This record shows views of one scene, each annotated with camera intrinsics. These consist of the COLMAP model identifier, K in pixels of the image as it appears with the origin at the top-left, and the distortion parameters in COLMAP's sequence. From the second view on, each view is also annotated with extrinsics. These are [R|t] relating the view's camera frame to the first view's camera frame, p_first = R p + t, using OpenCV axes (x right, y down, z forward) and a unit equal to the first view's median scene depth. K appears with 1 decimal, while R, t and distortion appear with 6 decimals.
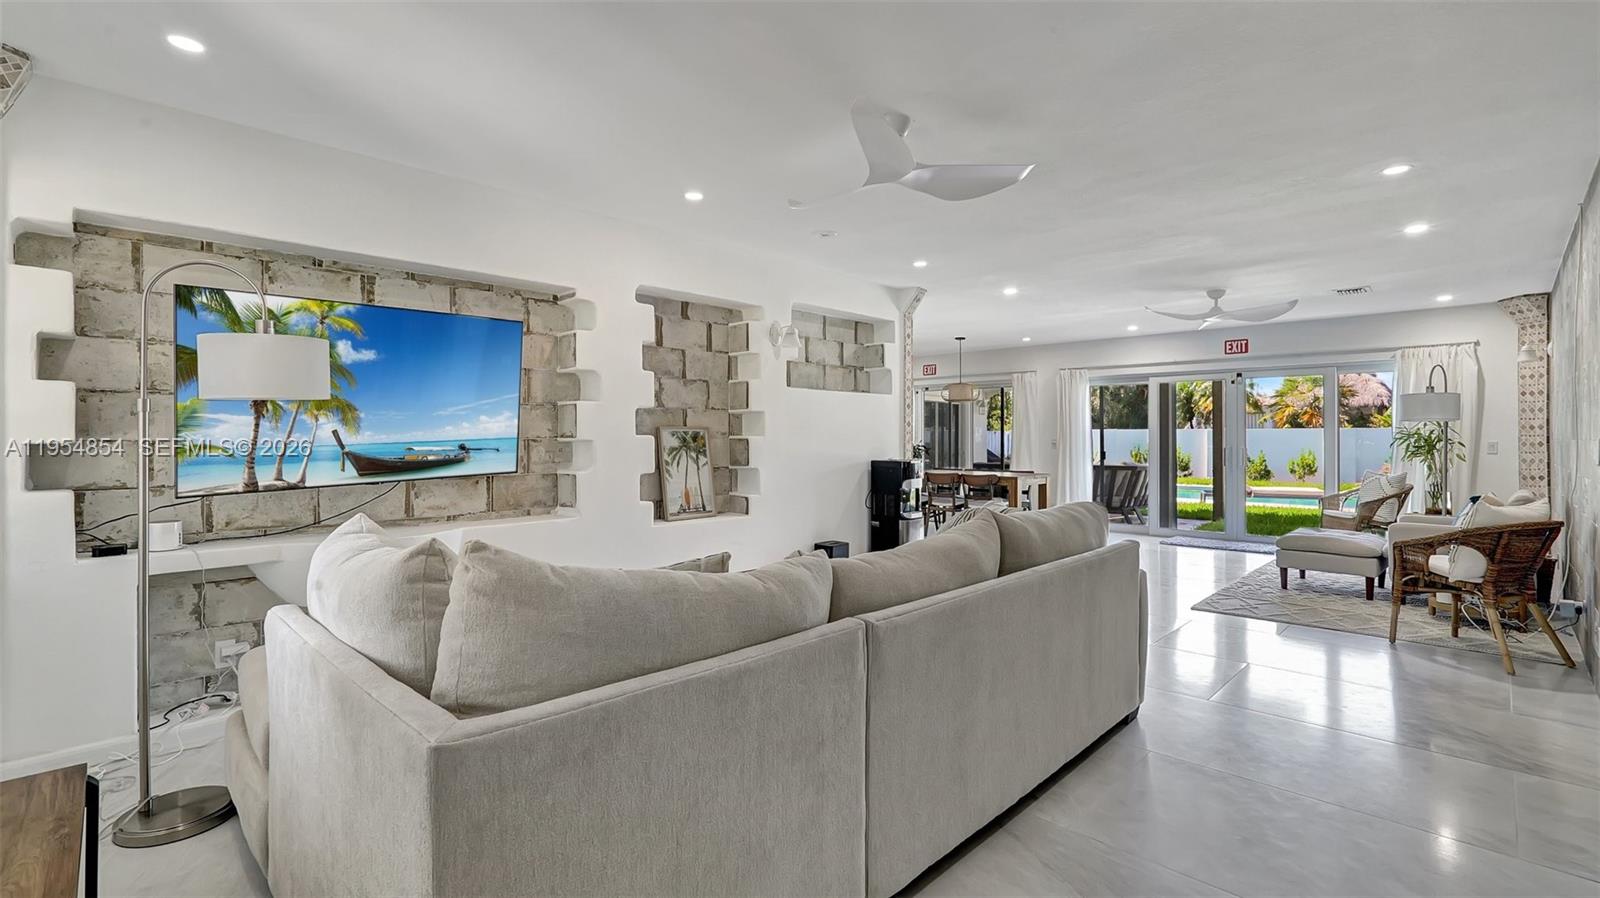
lens RADIAL K [[713.4, 0, 801.5], [0, 713.4, 437.0], [0, 0, 1]] dist [-0.002819, -0.000085]
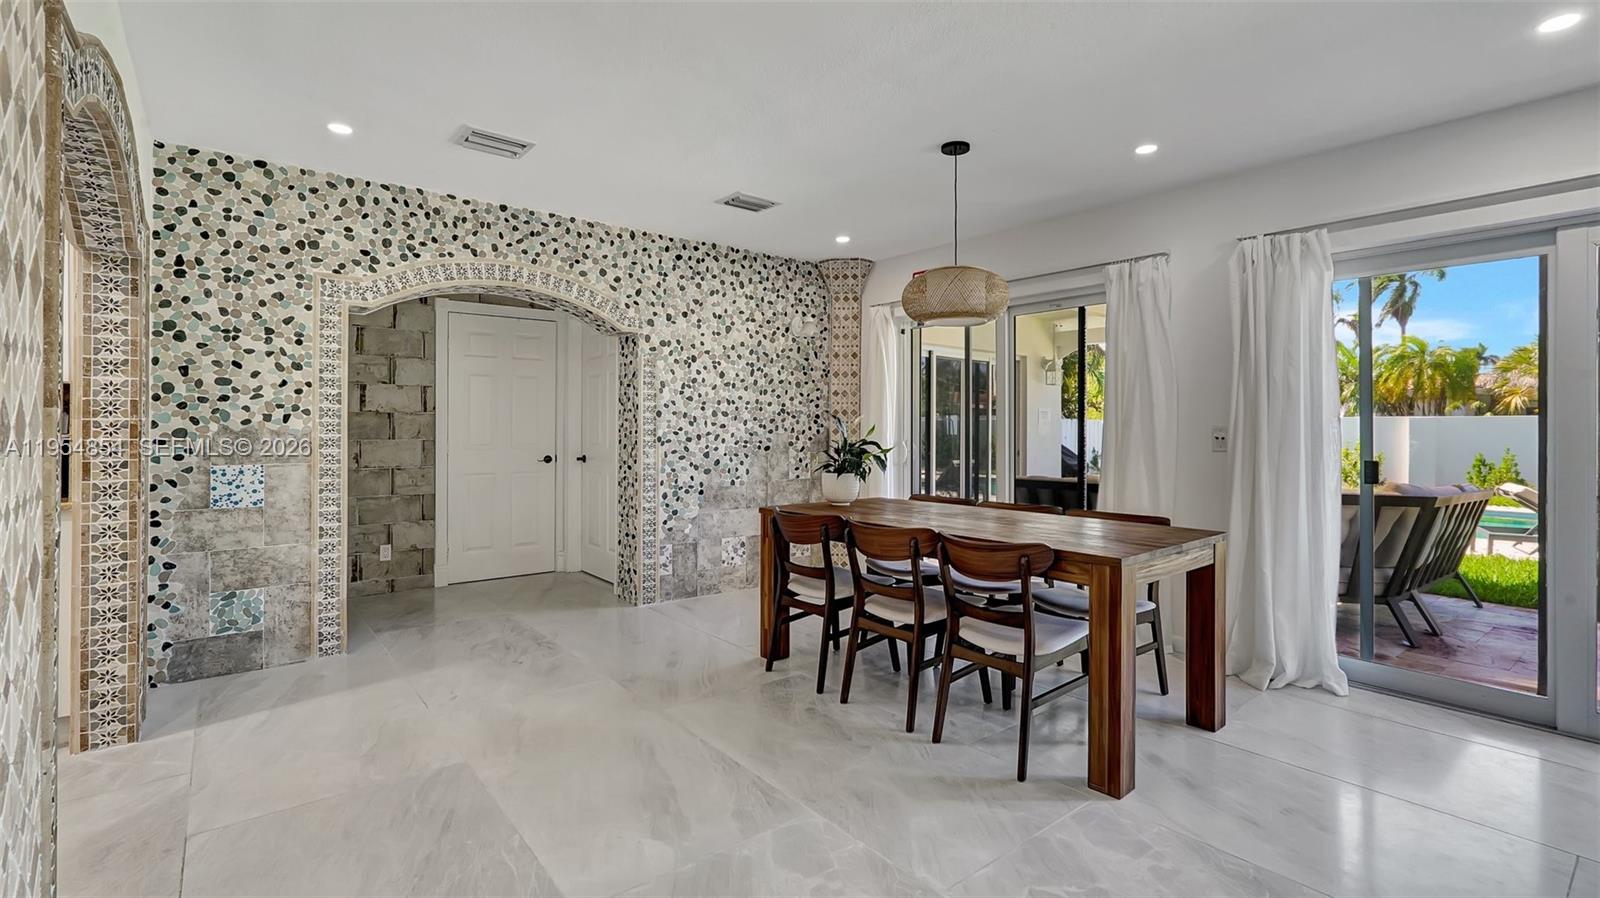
lens RADIAL K [[713.4, 0, 801.5], [0, 713.4, 437.0], [0, 0, 1]] dist [-0.002819, -0.000085]
pose [[0.993270, 0.005909, -0.115671, 0.180208], [-0.003857, 0.999831, 0.017959, 0.001930], [0.115758, -0.017392, 0.993125, 0.605284]]
